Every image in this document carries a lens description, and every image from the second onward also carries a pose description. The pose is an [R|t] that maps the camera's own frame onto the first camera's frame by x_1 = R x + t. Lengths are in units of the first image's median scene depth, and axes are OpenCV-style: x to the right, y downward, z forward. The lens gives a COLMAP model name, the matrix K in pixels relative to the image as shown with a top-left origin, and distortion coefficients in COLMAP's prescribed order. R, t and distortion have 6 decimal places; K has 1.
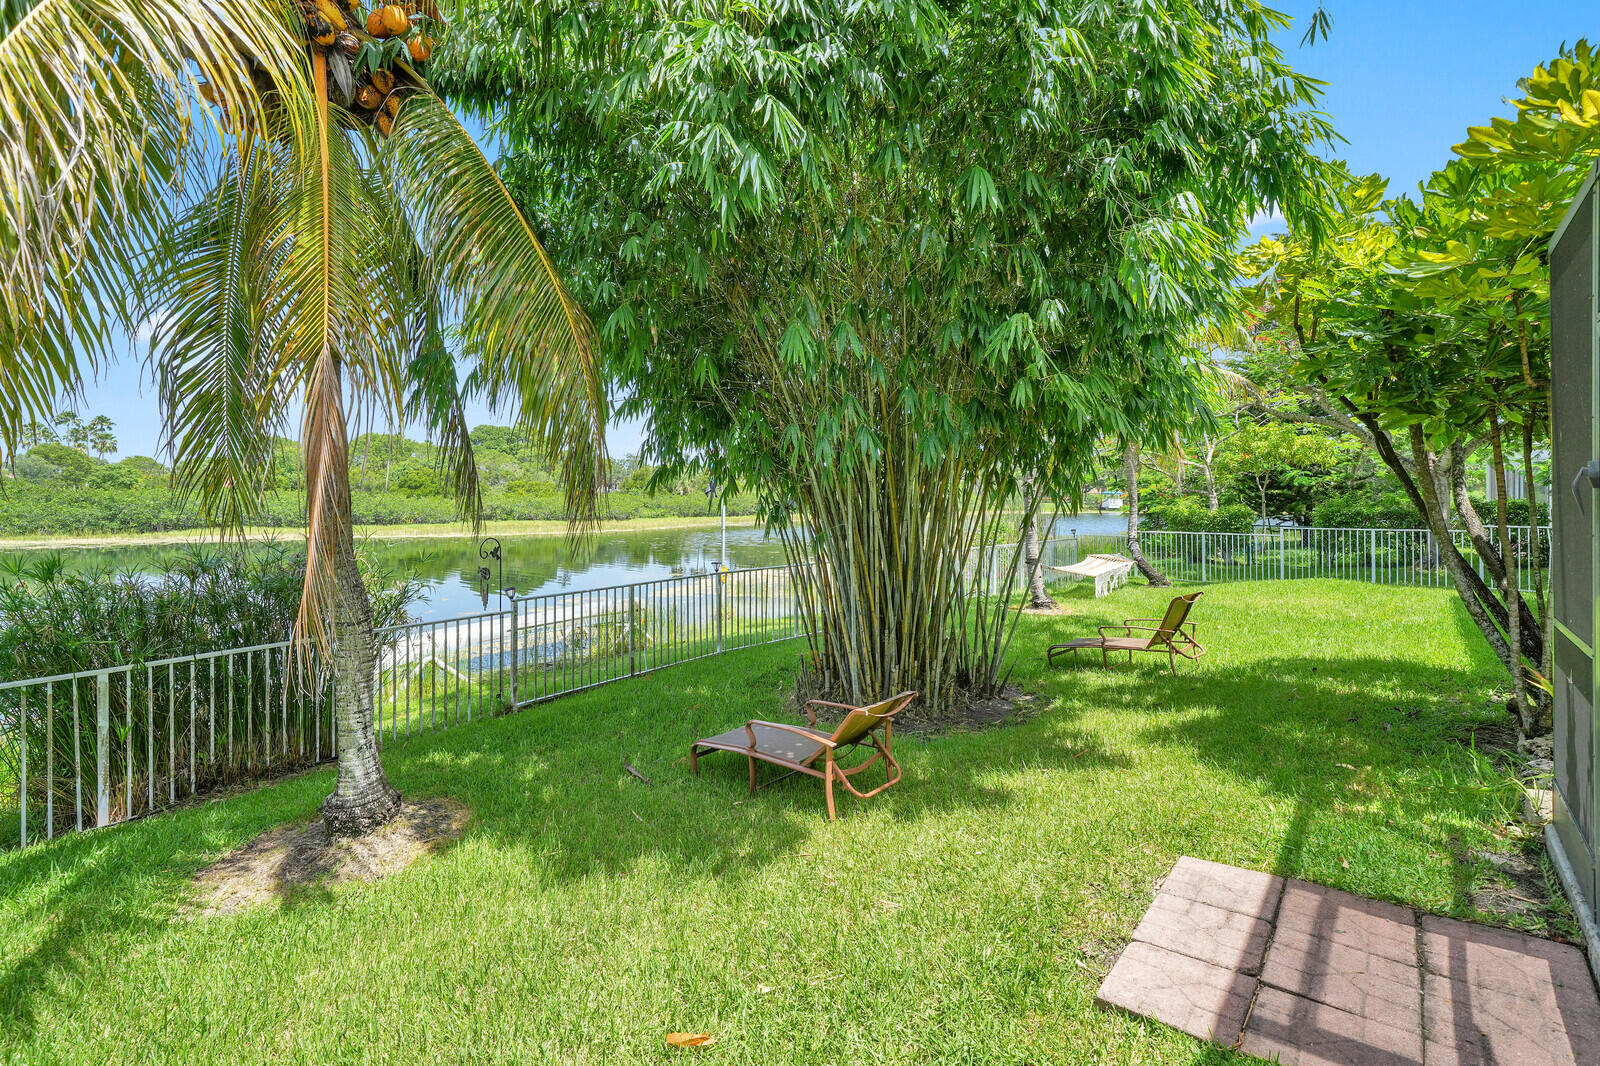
lens RADIAL K [[659.8, 0, 802.7], [0, 659.8, 492.3], [0, 0, 1]] dist [0.002995, 0.000366]
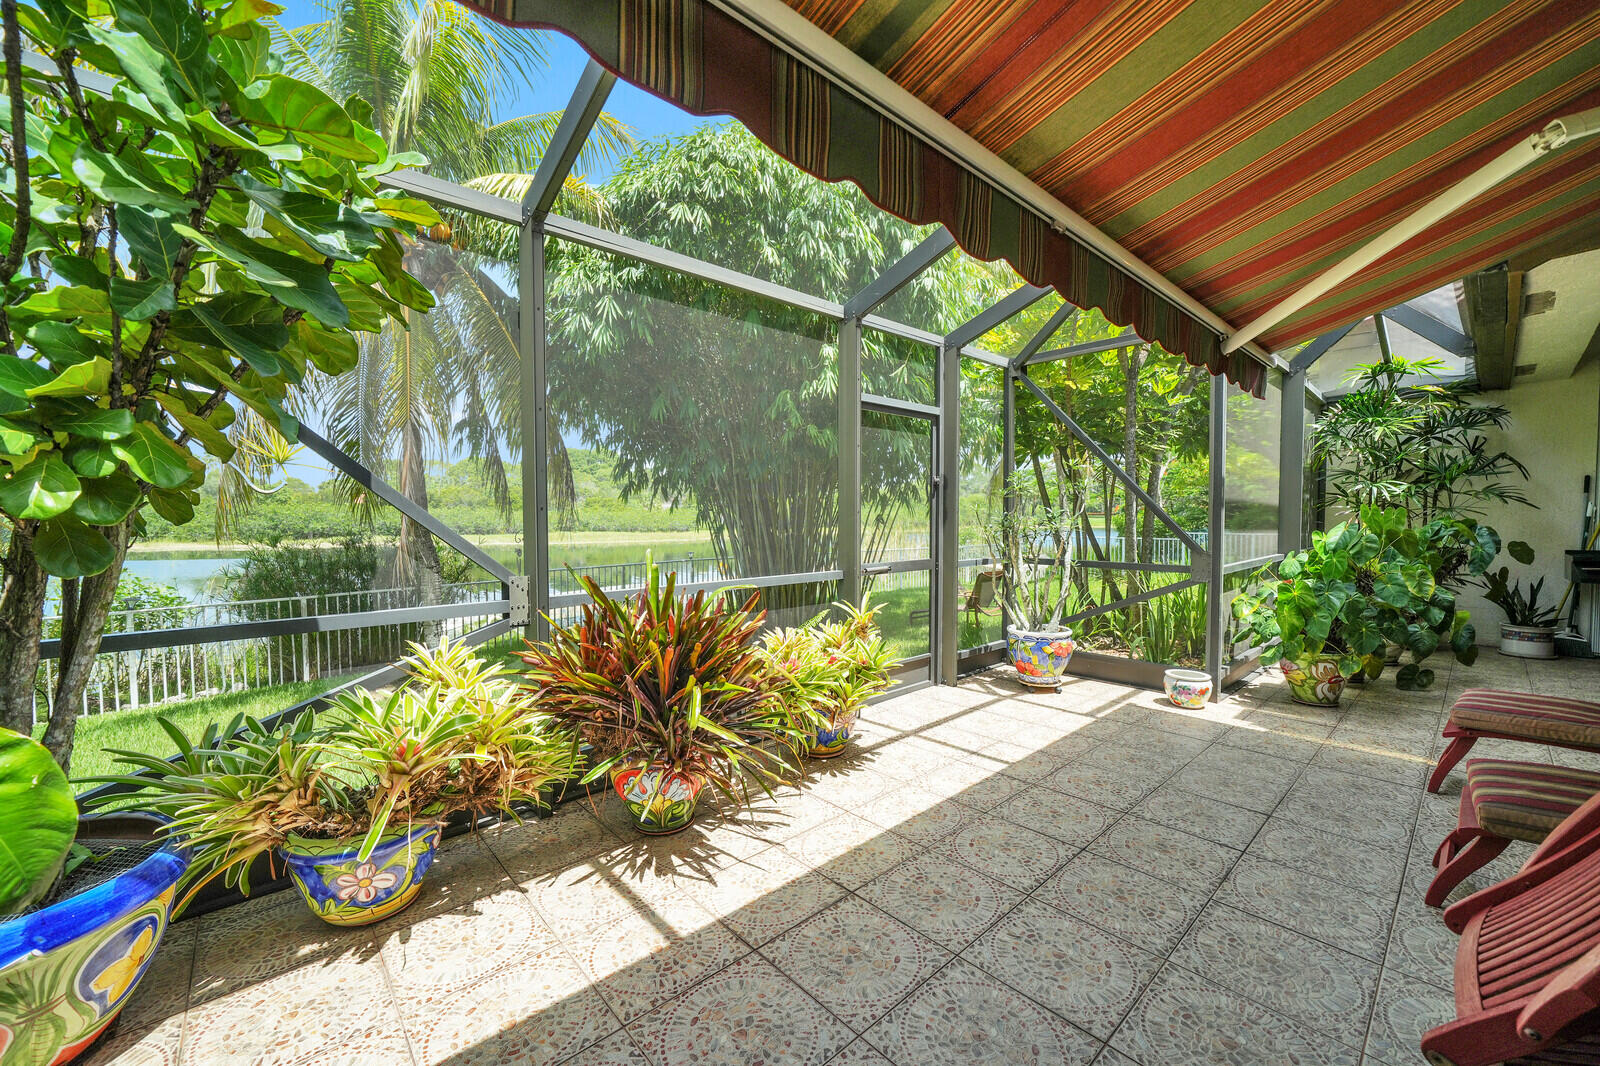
lens RADIAL K [[628.1, 0, 800.0], [0, 628.1, 533.0], [0, 0, 1]] dist [-0.001499, -0.000137]
pose [[0.994689, 0.003460, -0.102869, 0.430303], [0.000605, 0.999221, 0.039464, 0.027156], [0.102926, -0.039317, 0.993912, -0.513499]]
